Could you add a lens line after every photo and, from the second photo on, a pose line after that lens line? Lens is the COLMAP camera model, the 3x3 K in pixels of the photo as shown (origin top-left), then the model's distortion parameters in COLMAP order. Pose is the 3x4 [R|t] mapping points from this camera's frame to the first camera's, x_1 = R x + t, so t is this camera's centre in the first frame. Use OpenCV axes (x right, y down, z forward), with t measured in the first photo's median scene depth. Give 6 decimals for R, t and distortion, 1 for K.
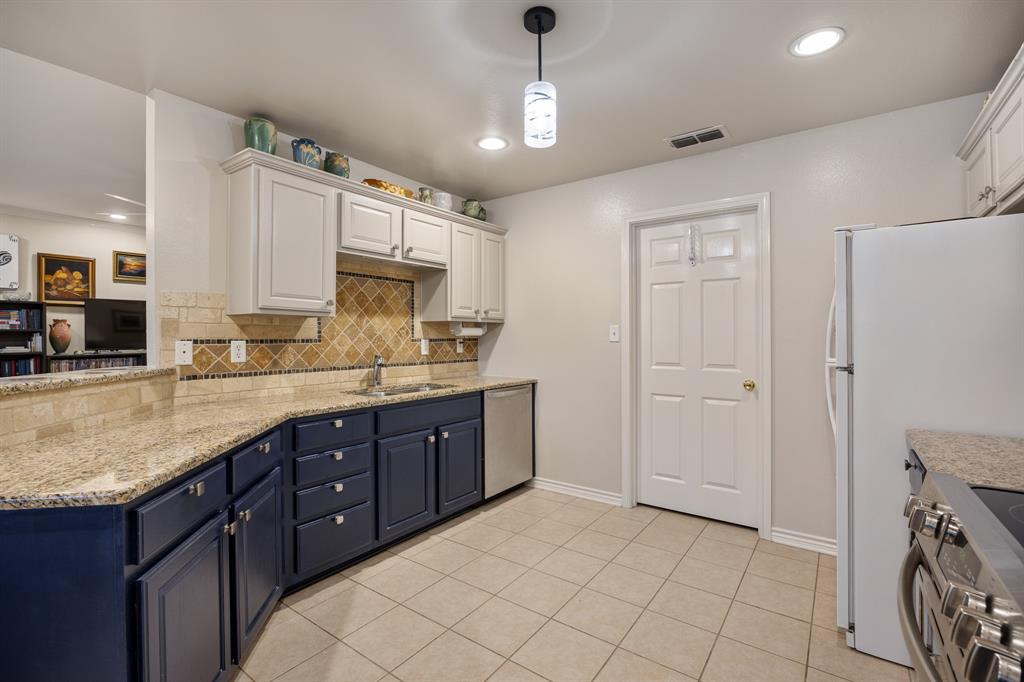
lens RADIAL K [[456.4, 0, 518.0], [0, 456.4, 334.4], [0, 0, 1]] dist [-0.009469, 0.001615]
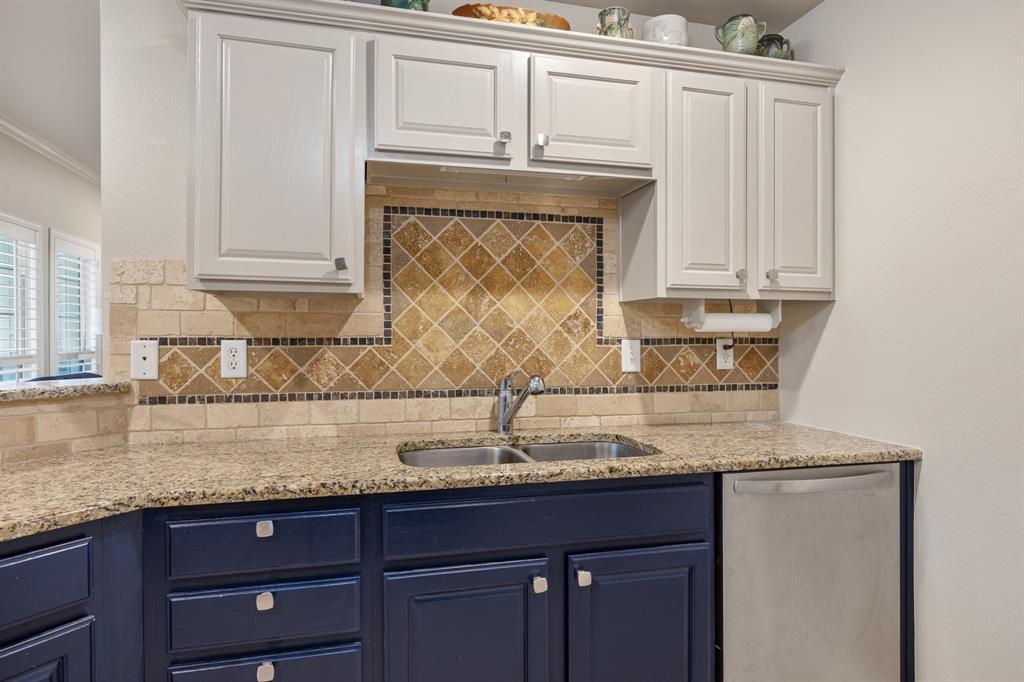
lens RADIAL K [[609.6, 0, 516.8], [0, 609.6, 332.5], [0, 0, 1]] dist [-0.002983, 0.001153]
pose [[0.767797, 0.000633, -0.640693, 0.140795], [0.001489, 0.999995, 0.002772, 0.002304], [0.640692, -0.003082, 0.767792, 0.556316]]
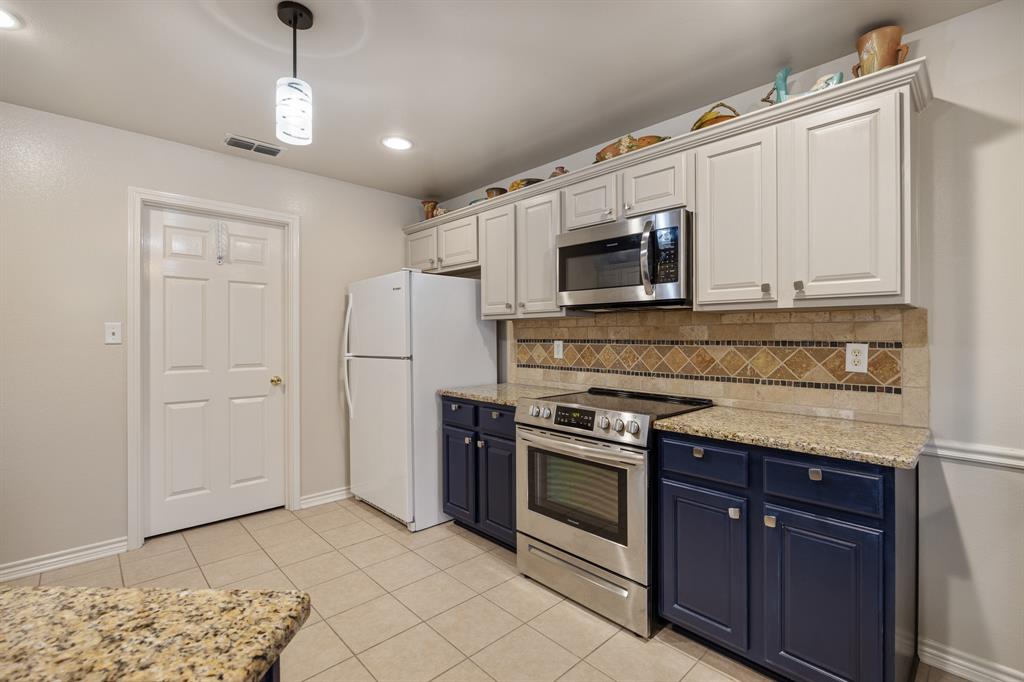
lens RADIAL K [[456.4, 0, 515.6], [0, 456.4, 332.9], [0, 0, 1]] dist [-0.009469, 0.001615]
pose [[0.189148, 0.009020, 0.981907, -0.500669], [-0.005737, 0.999951, -0.008080, -0.000759], [-0.981932, -0.004105, 0.189191, 0.218007]]
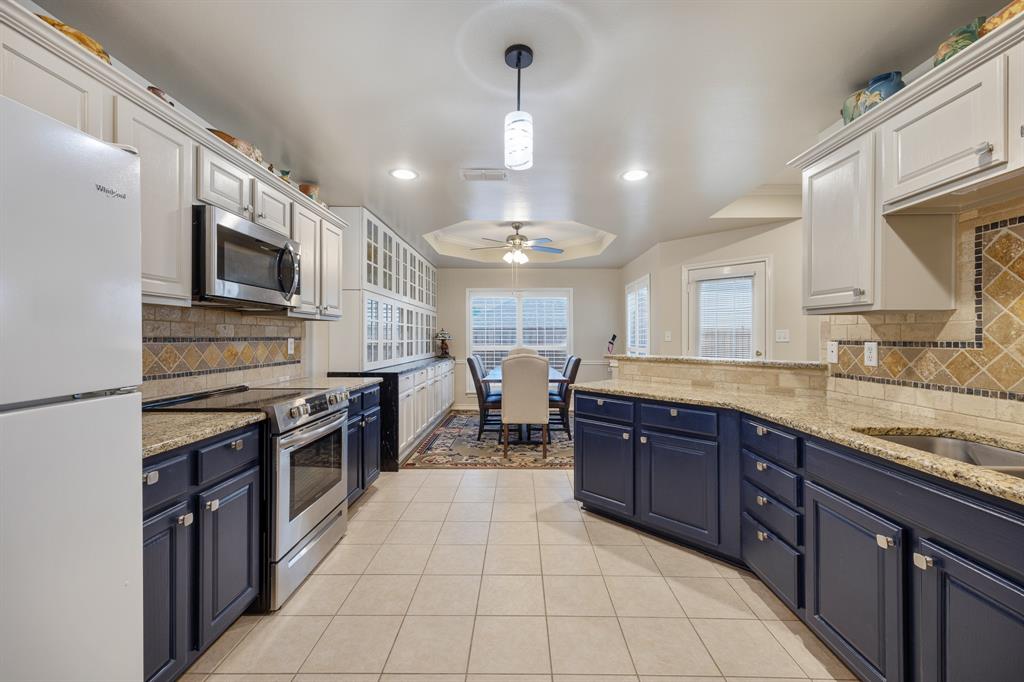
lens RADIAL K [[411.3, 0, 512.7], [0, 411.3, 338.1], [0, 0, 1]] dist [0.007405, -0.000817]
pose [[-0.824384, -0.001905, -0.566028, 0.396324], [-0.001401, 0.999998, -0.001326, 0.006550], [0.566029, -0.000300, -0.824385, 1.120365]]
